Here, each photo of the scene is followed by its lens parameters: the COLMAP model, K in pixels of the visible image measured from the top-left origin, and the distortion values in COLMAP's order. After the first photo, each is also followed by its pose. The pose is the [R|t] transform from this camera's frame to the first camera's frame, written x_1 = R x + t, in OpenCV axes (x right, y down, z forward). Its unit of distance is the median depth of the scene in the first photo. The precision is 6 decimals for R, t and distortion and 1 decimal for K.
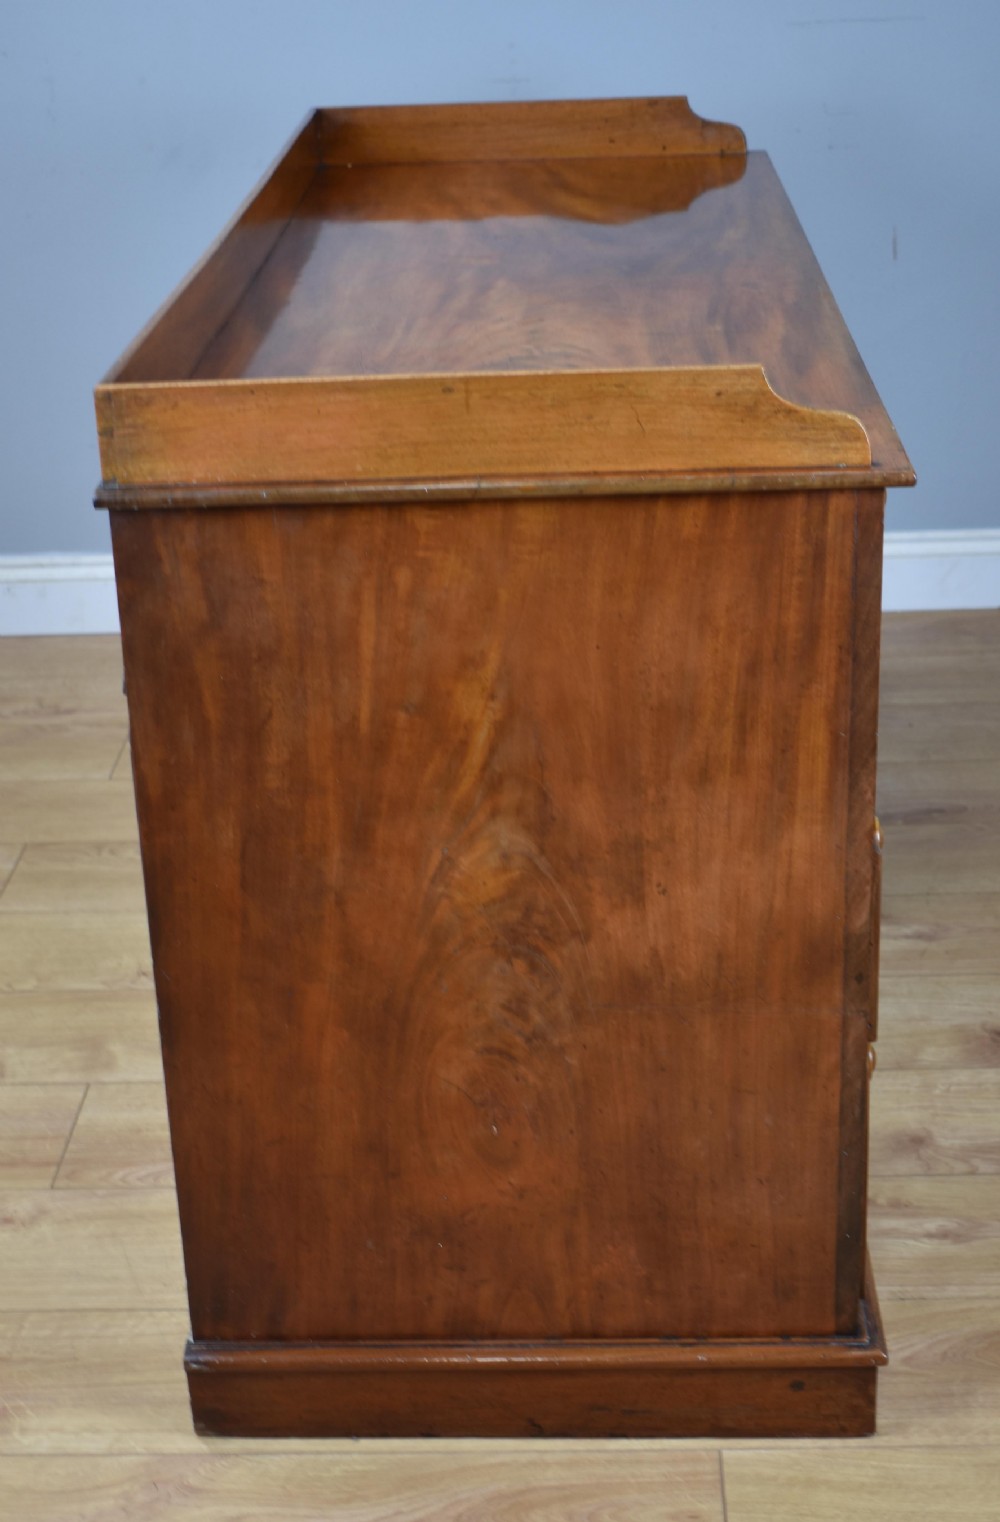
lens RADIAL K [[2345.2, 0, 500.0], [0, 2345.2, 761.0], [0, 0, 1]] dist [-0.017827, -0.004245]
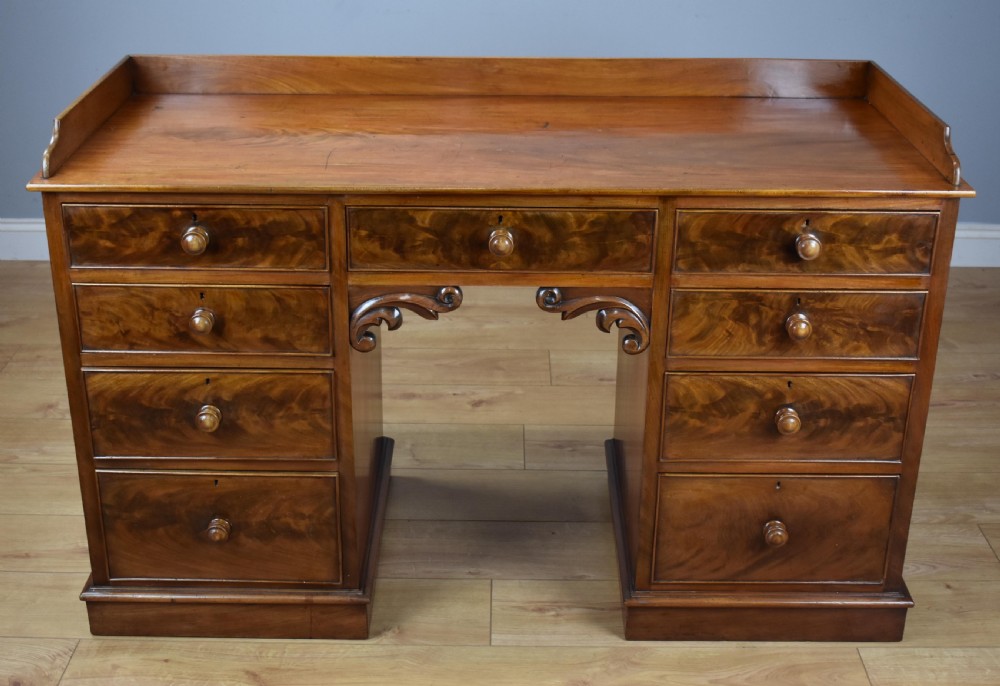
lens RADIAL K [[1350.7, 0, 500.0], [0, 1350.7, 343.0], [0, 0, 1]] dist [-0.044625, -0.056779]
pose [[0.035730, 0.447077, -0.893782, 1.185332], [-0.403365, 0.824717, 0.396406, -0.581727], [0.914341, 0.346357, 0.209802, 1.030146]]
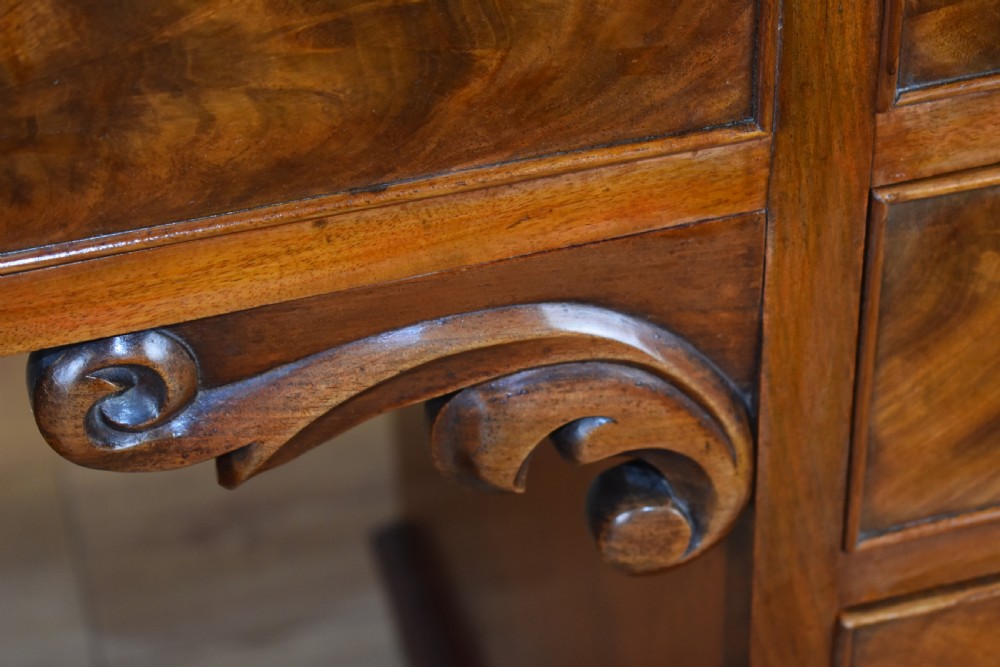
lens RADIAL K [[2256.1, 0, 500.0], [0, 2256.1, 333.5], [0, 0, 1]] dist [0.032198, 0.111071]
pose [[0.308390, 0.588985, -0.746989, 0.383729], [-0.350367, 0.800386, 0.486441, -0.343750], [0.884386, 0.111707, 0.453192, 1.203764]]
